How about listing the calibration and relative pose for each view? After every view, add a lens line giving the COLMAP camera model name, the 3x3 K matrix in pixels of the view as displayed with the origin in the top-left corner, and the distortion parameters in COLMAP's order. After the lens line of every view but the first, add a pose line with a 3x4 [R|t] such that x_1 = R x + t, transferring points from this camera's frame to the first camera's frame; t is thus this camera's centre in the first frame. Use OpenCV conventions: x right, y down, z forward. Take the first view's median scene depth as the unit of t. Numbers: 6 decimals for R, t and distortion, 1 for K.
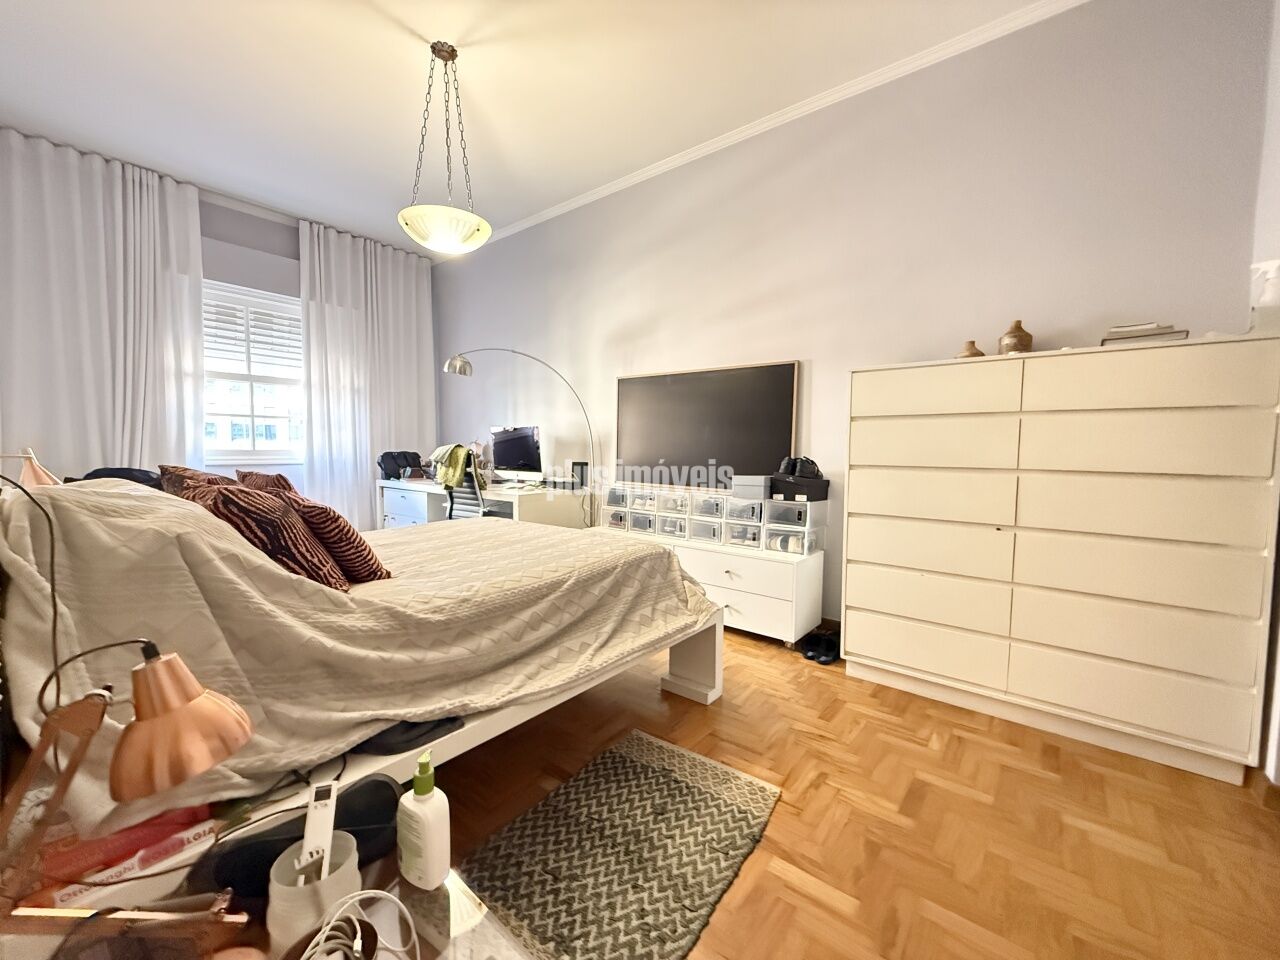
lens RADIAL K [[512.7, 0, 637.3], [0, 512.7, 478.6], [0, 0, 1]] dist [0.000561, 0.000158]
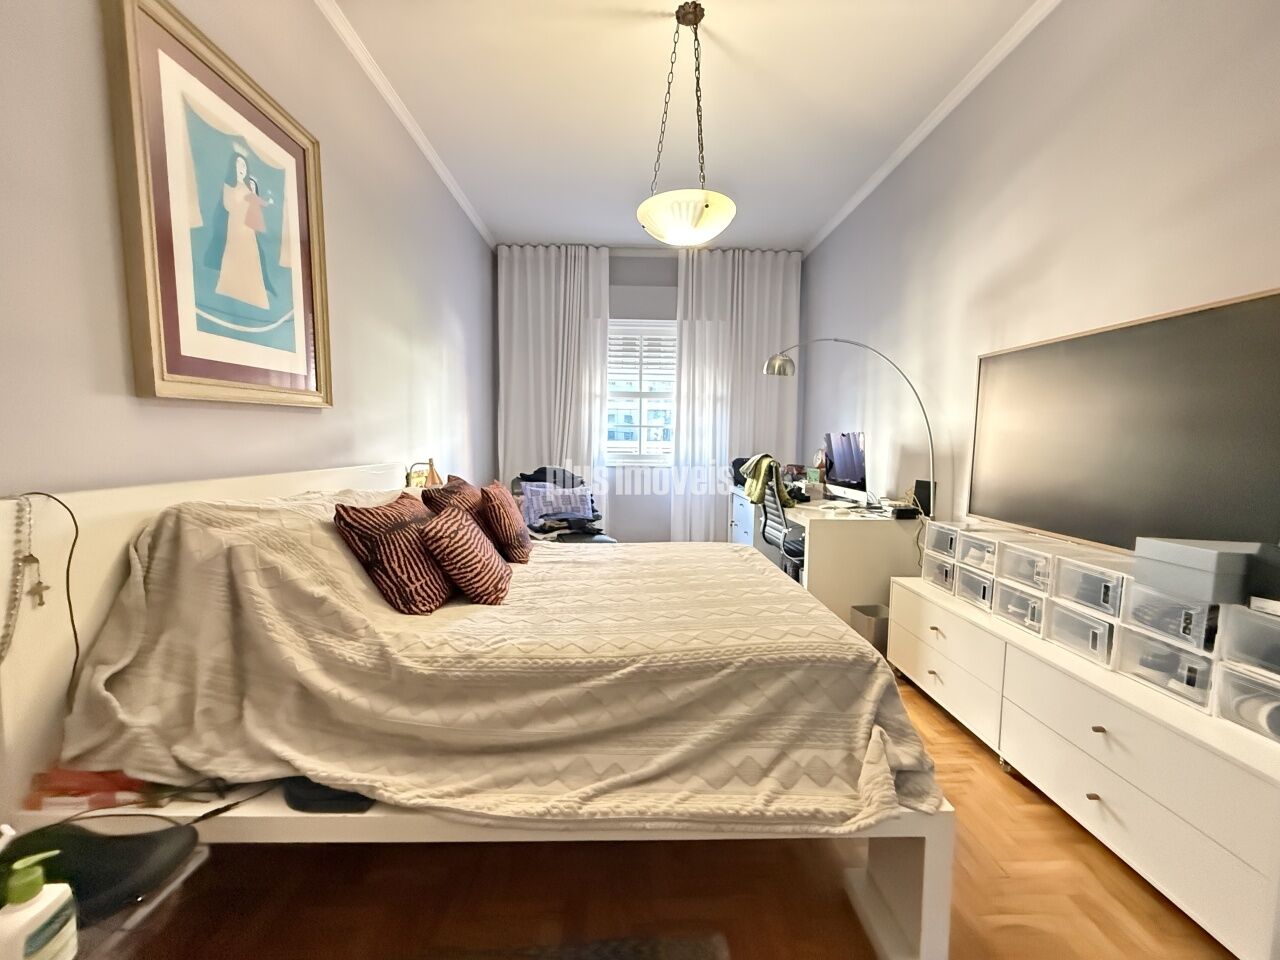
lens RADIAL K [[512.7, 0, 636.9], [0, 512.7, 478.8], [0, 0, 1]] dist [0.000561, 0.000158]
pose [[0.650553, 0.054272, -0.757519, 0.232589], [-0.051077, 0.998312, 0.027659, -0.047388], [0.757741, 0.020699, 0.652227, 0.315312]]
